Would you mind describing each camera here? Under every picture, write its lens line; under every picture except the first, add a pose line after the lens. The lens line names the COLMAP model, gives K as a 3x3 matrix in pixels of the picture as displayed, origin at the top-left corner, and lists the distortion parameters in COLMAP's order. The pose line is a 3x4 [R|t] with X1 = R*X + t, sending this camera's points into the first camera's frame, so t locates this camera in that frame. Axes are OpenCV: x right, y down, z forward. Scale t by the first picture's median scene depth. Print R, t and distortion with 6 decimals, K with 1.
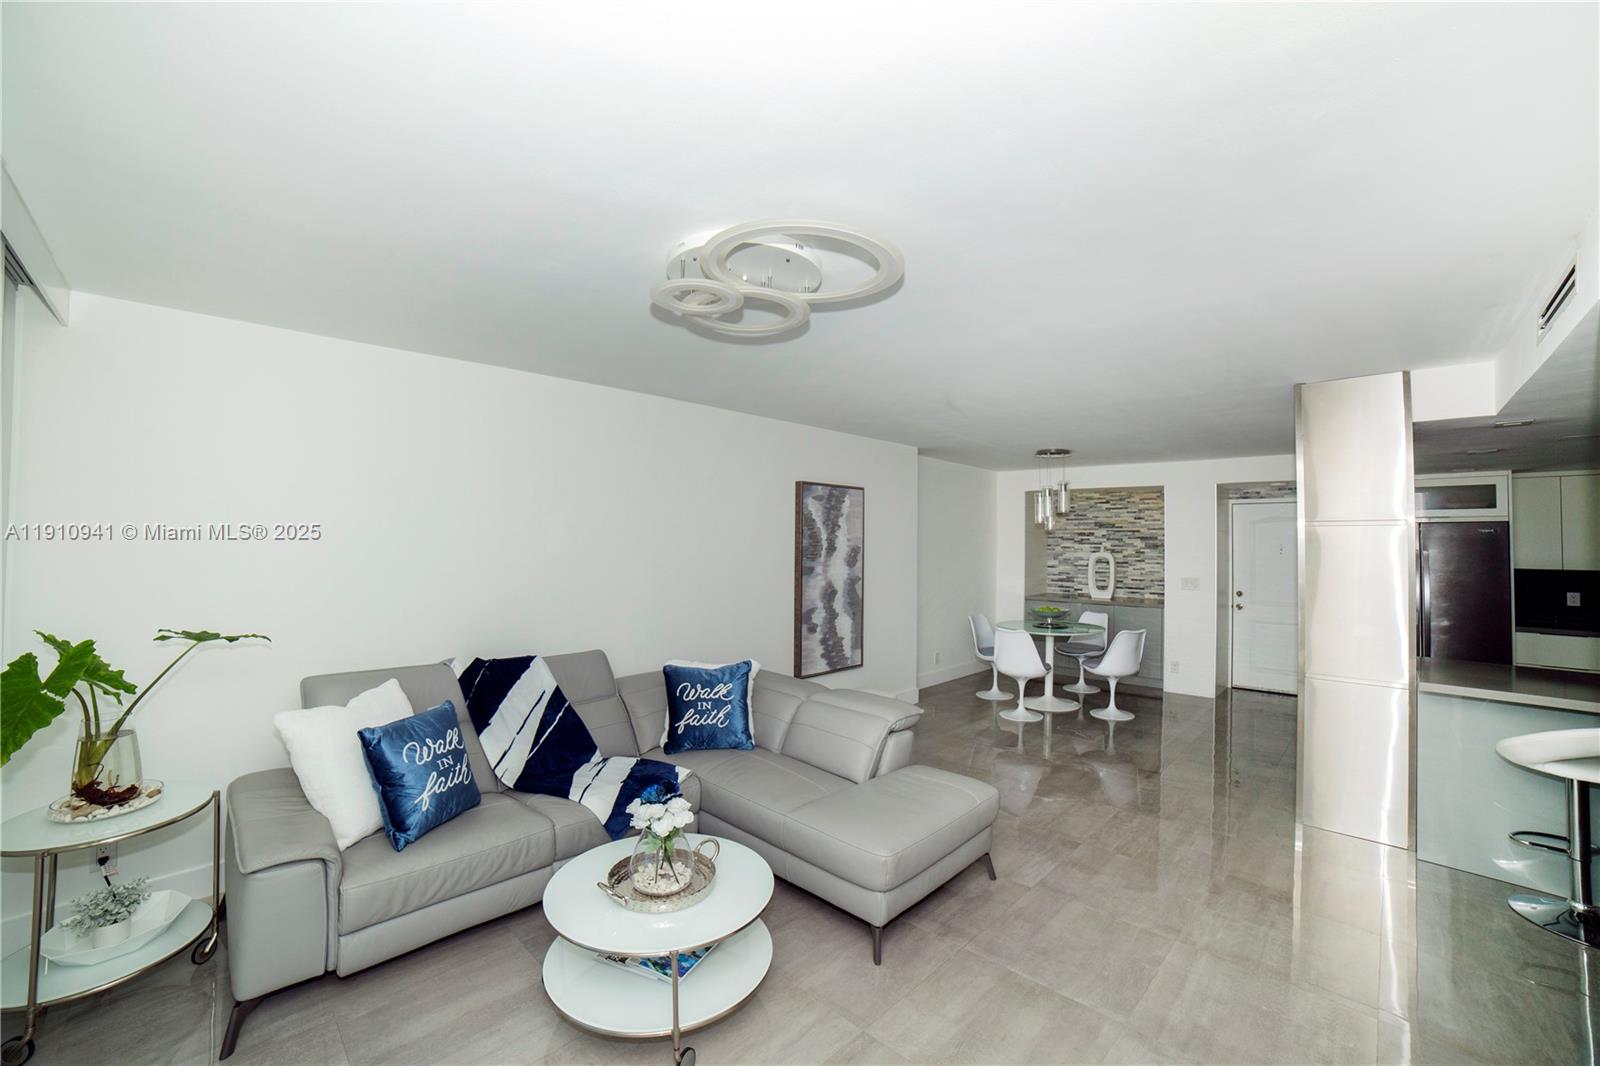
lens RADIAL K [[661.0, 0, 800.1], [0, 661.0, 526.7], [0, 0, 1]] dist [-0.086323, 0.026274]
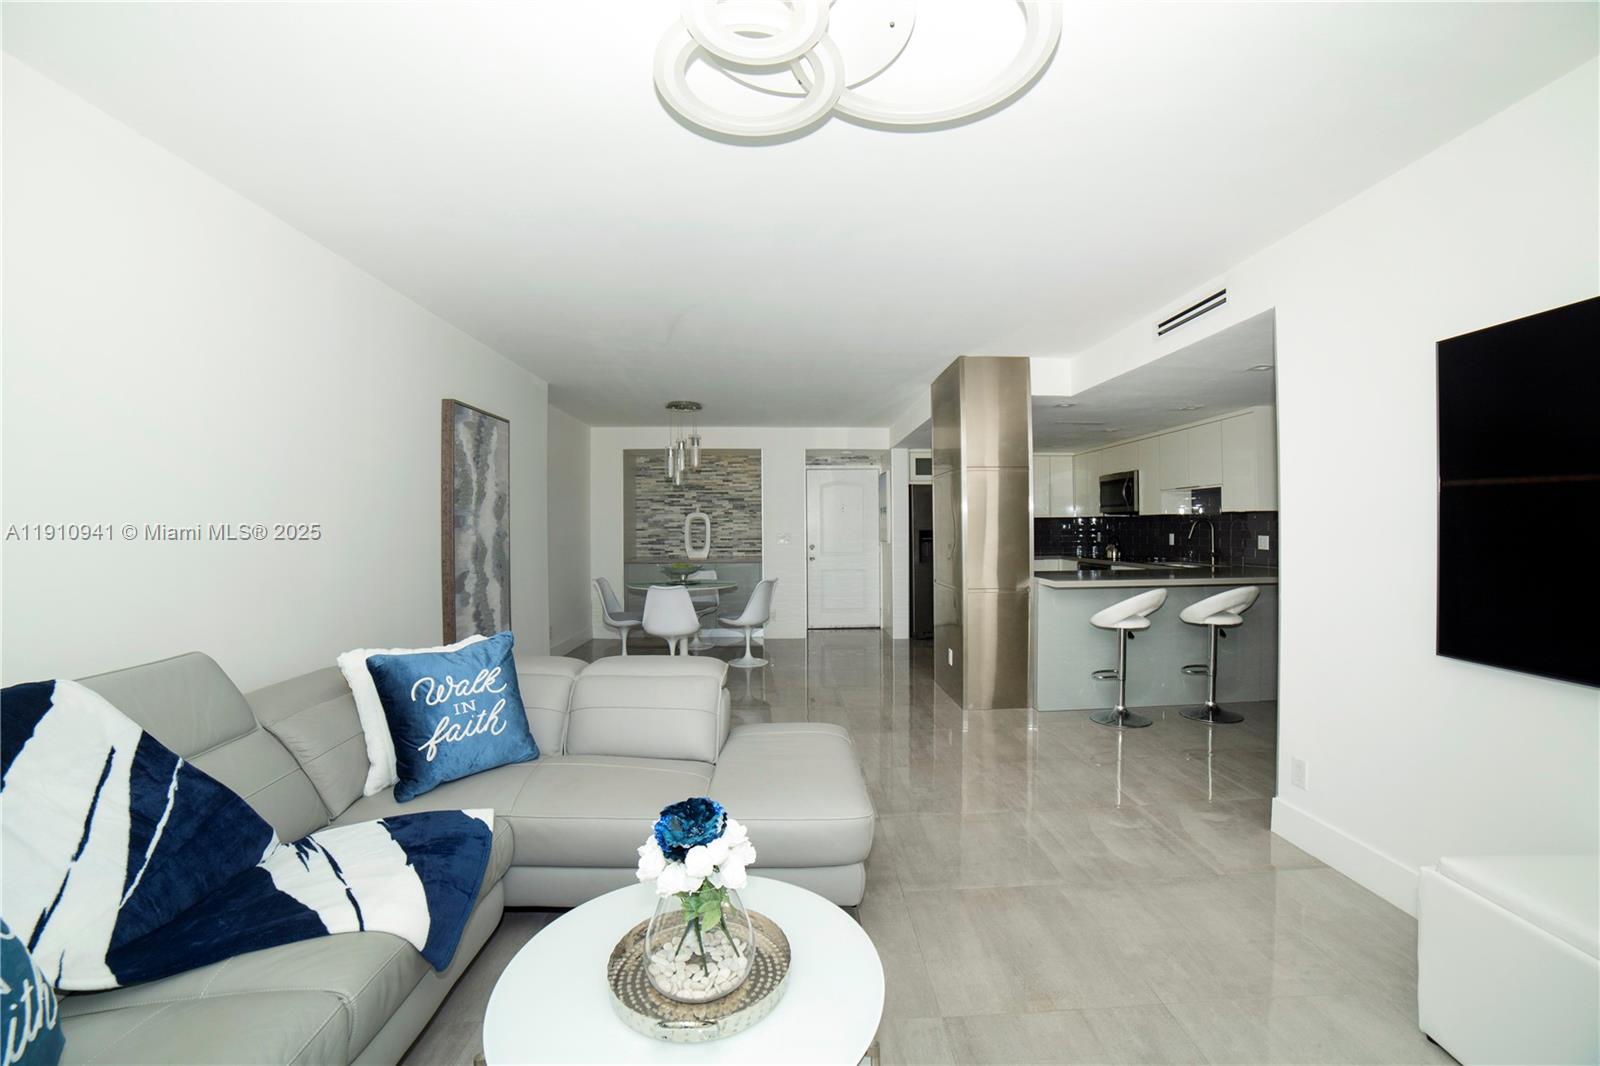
lens RADIAL K [[661.0, 0, 800.1], [0, 661.0, 526.7], [0, 0, 1]] dist [-0.086323, 0.026274]
pose [[0.720483, -0.014766, 0.693316, -0.202359], [-0.003901, 0.999671, 0.025345, 0.049501], [-0.693462, -0.020965, 0.720188, 0.201065]]
